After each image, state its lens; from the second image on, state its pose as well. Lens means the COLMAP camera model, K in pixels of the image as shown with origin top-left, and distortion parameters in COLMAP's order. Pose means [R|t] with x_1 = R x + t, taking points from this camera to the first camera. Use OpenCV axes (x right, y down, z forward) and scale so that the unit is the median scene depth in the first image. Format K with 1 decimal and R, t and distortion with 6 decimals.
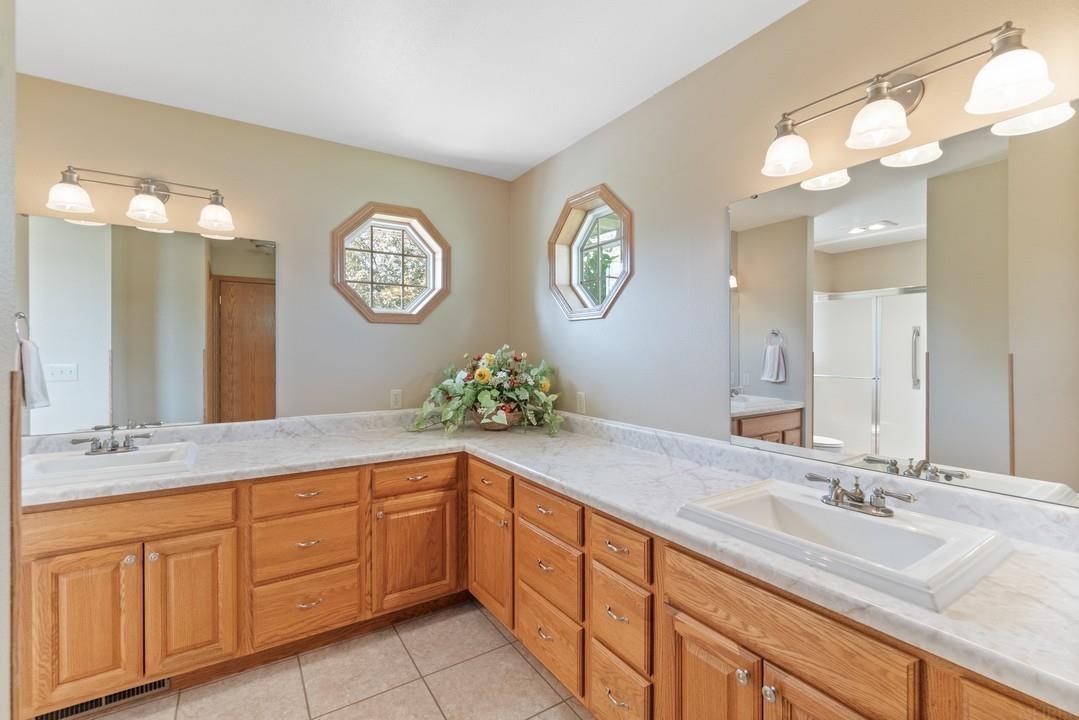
lens RADIAL K [[466.2, 0, 540.7], [0, 466.2, 351.0], [0, 0, 1]] dist [-0.010881, 0.000572]
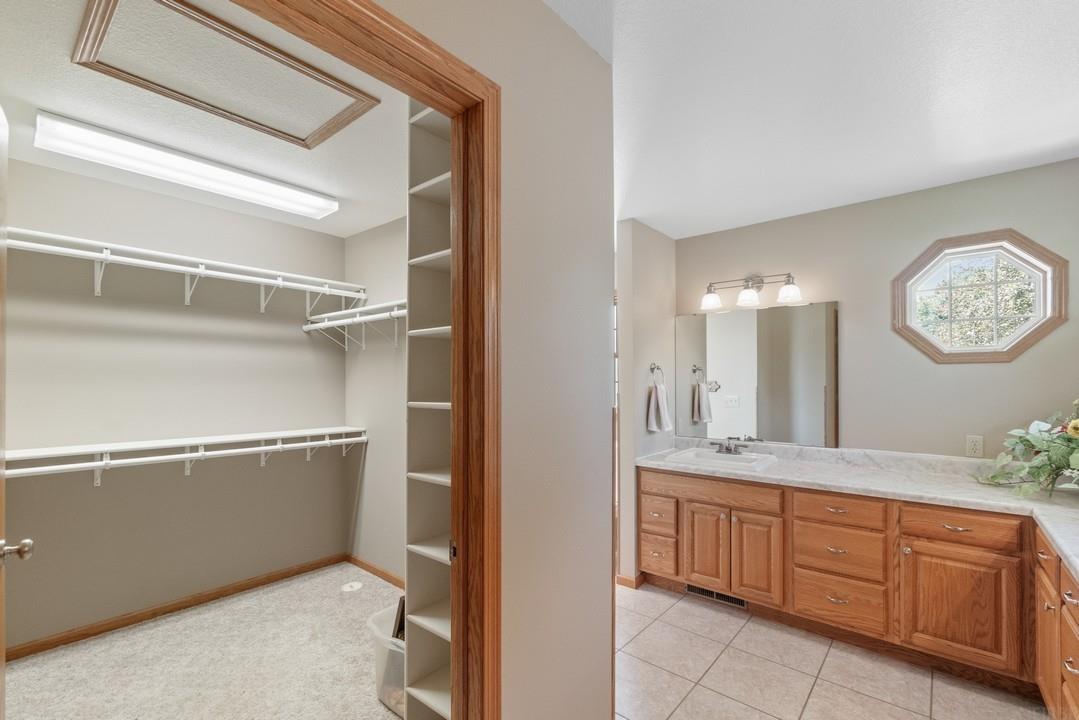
lens RADIAL K [[466.2, 0, 540.2], [0, 466.2, 379.6], [0, 0, 1]] dist [-0.010881, 0.000572]
pose [[0.288754, -0.003279, -0.957398, 0.423945], [0.000284, 0.999994, -0.003339, -0.032992], [0.957403, 0.000692, 0.288753, -0.102923]]
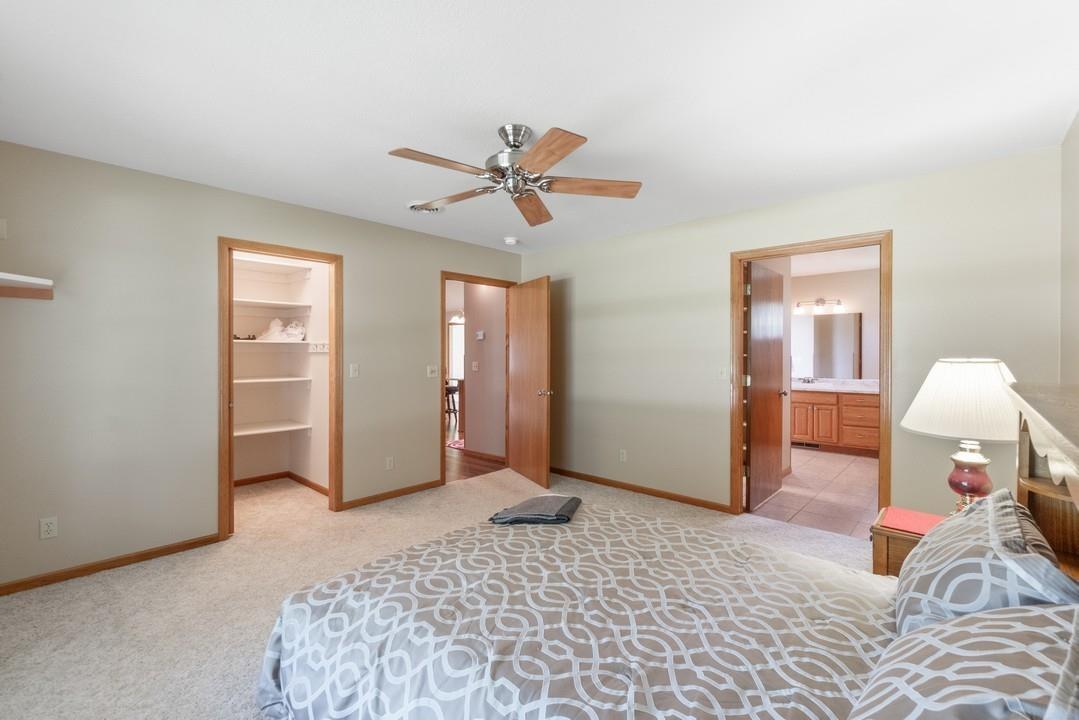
lens RADIAL K [[466.2, 0, 533.5], [0, 466.2, 357.7], [0, 0, 1]] dist [-0.010881, 0.000572]
pose [[0.254417, 0.010498, -0.967038, 1.791652], [0.001109, 0.999937, 0.011147, -0.012594], [0.967094, -0.003909, 0.254390, -1.756446]]
